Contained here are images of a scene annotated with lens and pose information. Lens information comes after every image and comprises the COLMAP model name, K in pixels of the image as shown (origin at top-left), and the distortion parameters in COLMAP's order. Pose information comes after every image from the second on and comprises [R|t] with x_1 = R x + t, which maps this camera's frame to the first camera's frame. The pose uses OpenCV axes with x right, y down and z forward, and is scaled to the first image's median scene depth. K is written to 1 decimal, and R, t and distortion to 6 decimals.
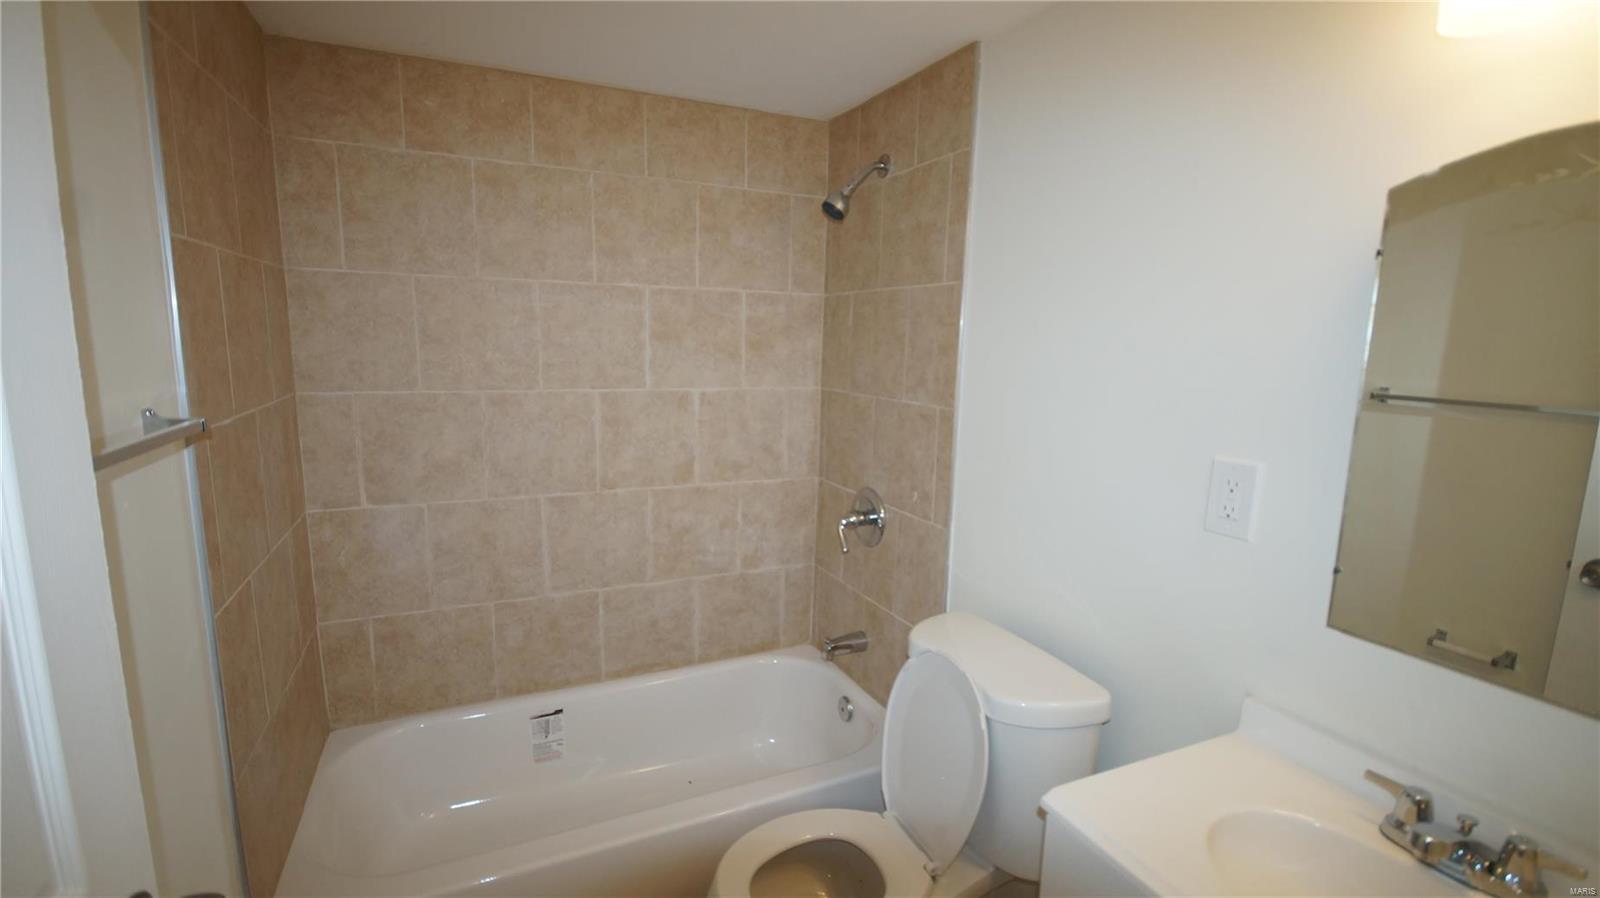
lens RADIAL K [[713.1, 0, 796.5], [0, 713.1, 450.5], [0, 0, 1]] dist [0.000410, -0.005954]
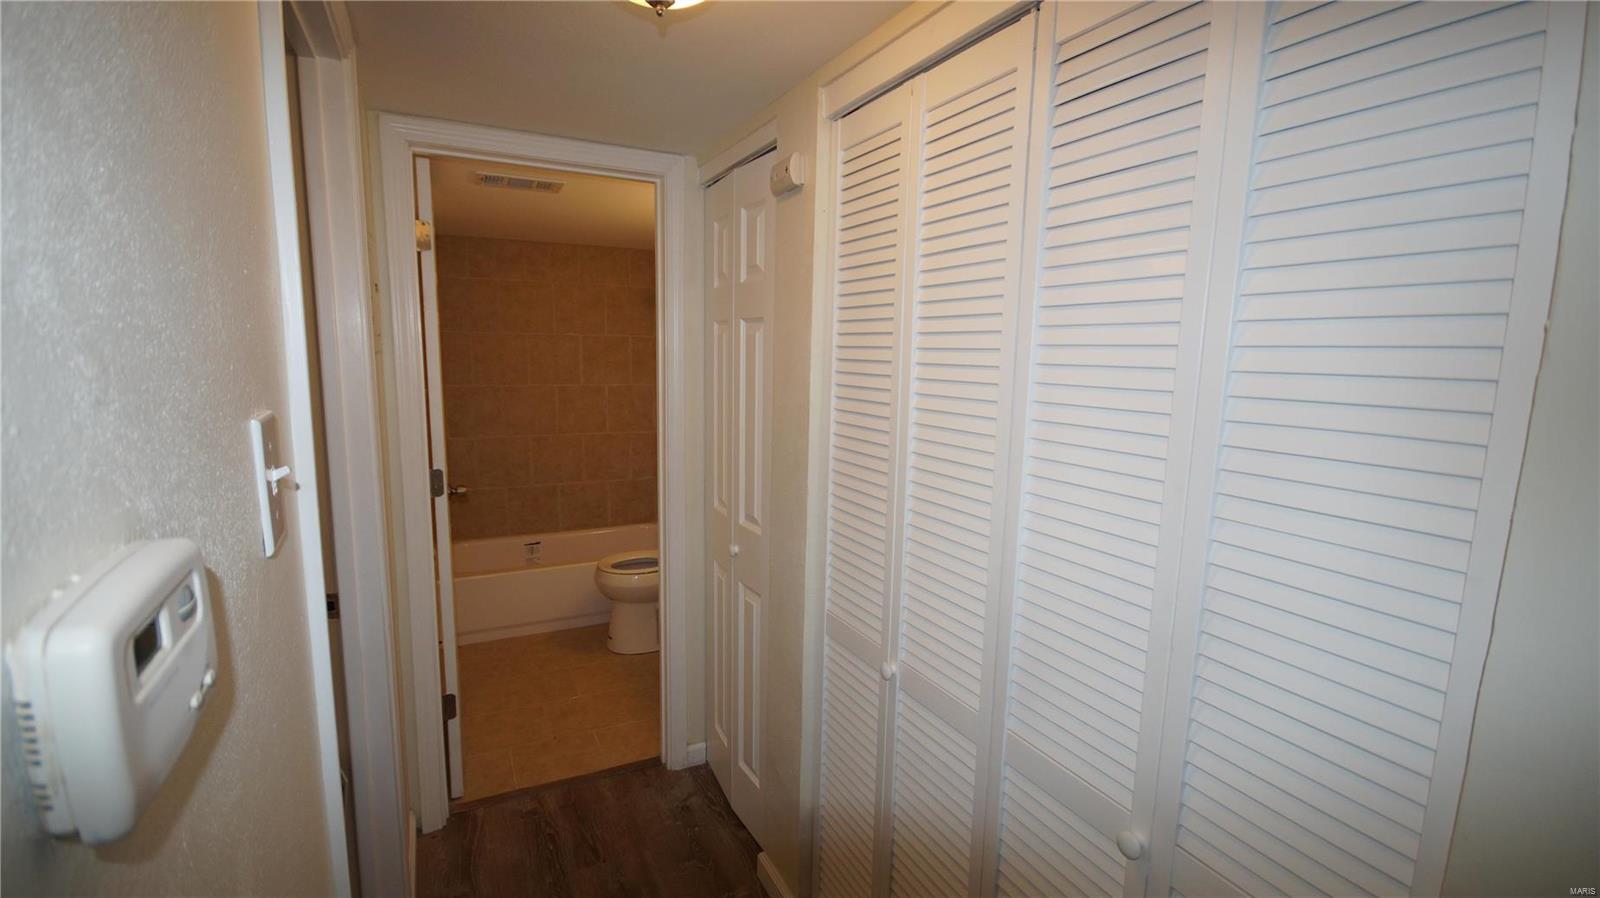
lens RADIAL K [[713.1, 0, 802.0], [0, 713.1, 450.7], [0, 0, 1]] dist [0.000410, -0.005954]
pose [[0.998804, -0.009319, 0.047988, 0.320069], [0.010123, 0.999812, -0.016529, 0.142098], [-0.047825, 0.016995, 0.998711, -1.061382]]
